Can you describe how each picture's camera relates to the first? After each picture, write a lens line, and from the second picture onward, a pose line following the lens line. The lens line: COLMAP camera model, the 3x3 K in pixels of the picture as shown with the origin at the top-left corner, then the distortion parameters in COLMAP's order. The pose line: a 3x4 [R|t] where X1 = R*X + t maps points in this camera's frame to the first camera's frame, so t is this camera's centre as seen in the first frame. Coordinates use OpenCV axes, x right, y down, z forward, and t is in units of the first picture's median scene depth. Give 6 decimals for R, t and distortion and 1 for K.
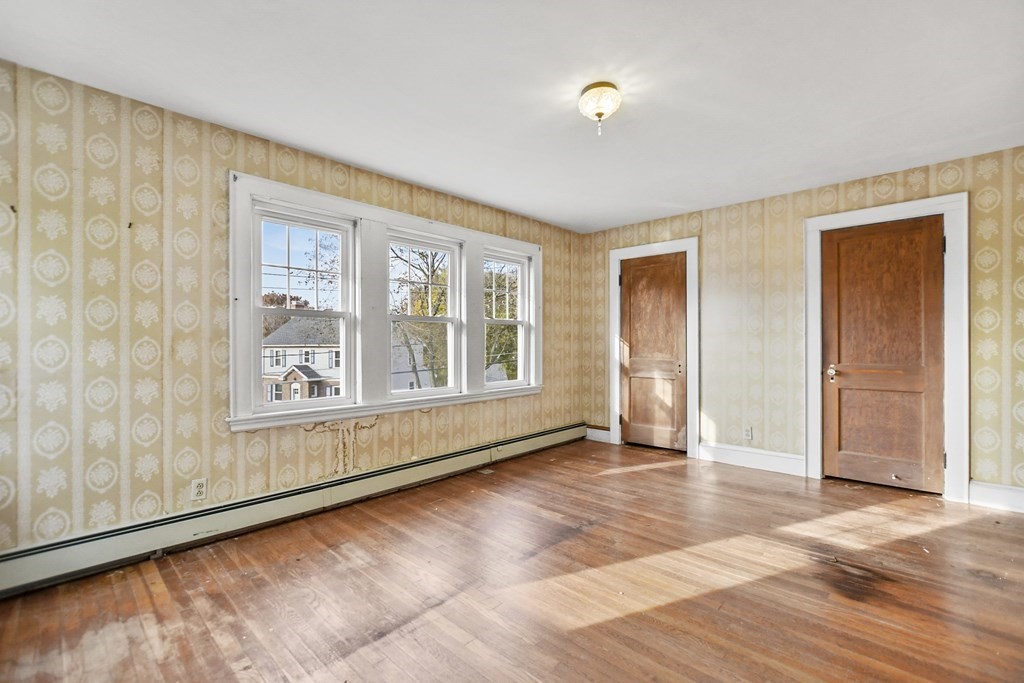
lens RADIAL K [[450.2, 0, 507.3], [0, 450.2, 342.0], [0, 0, 1]] dist [-0.010819, 0.001880]
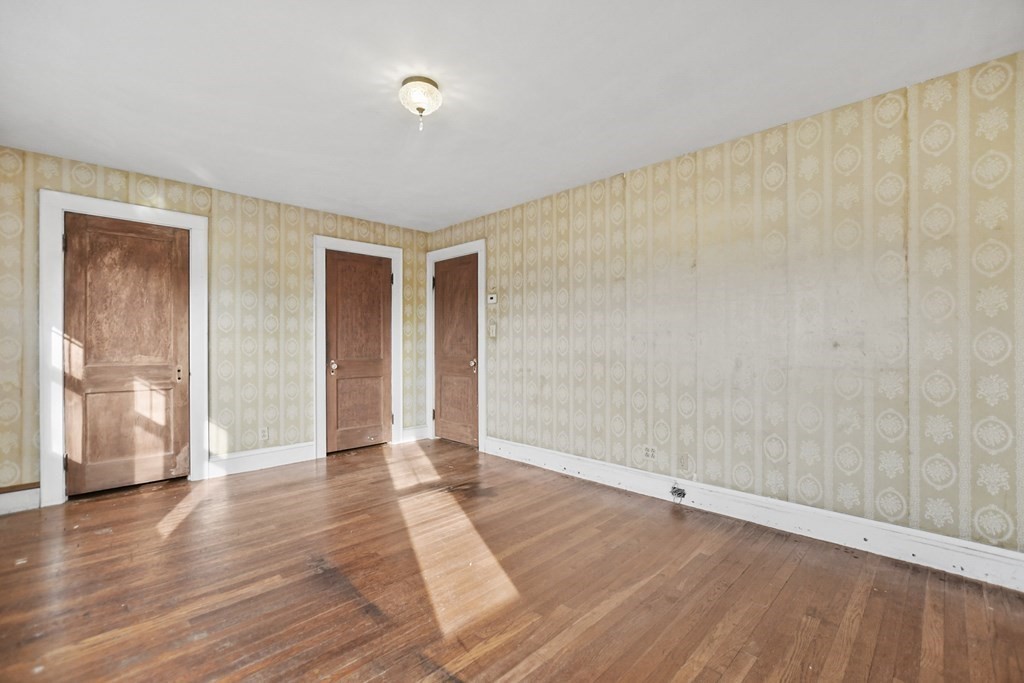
lens RADIAL K [[450.2, 0, 507.4], [0, 450.2, 340.6], [0, 0, 1]] dist [-0.010819, 0.001880]
pose [[0.023986, 0.006845, 0.999689, -0.498998], [-0.003393, 0.999971, -0.006766, 0.003215], [-0.999707, -0.003229, 0.024008, 0.501659]]
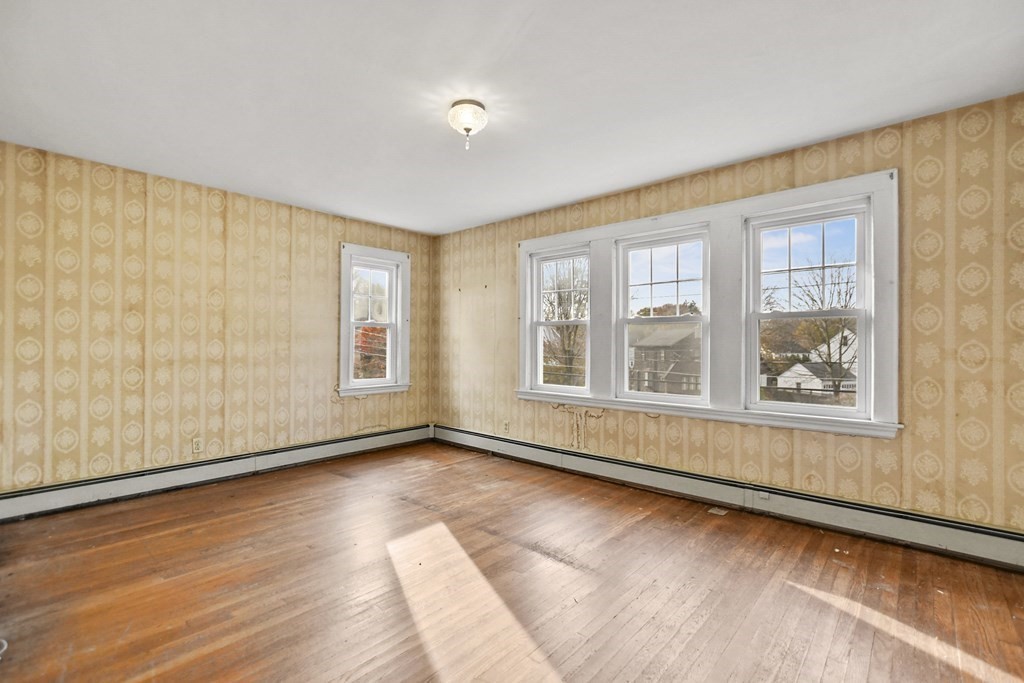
lens RADIAL K [[450.2, 0, 512.4], [0, 450.2, 345.9], [0, 0, 1]] dist [-0.010819, 0.001880]
pose [[0.041712, -0.000723, -0.999129, 0.784119], [-0.005866, 0.999982, -0.000968, 0.005922], [0.999112, 0.005902, 0.041707, 0.674247]]
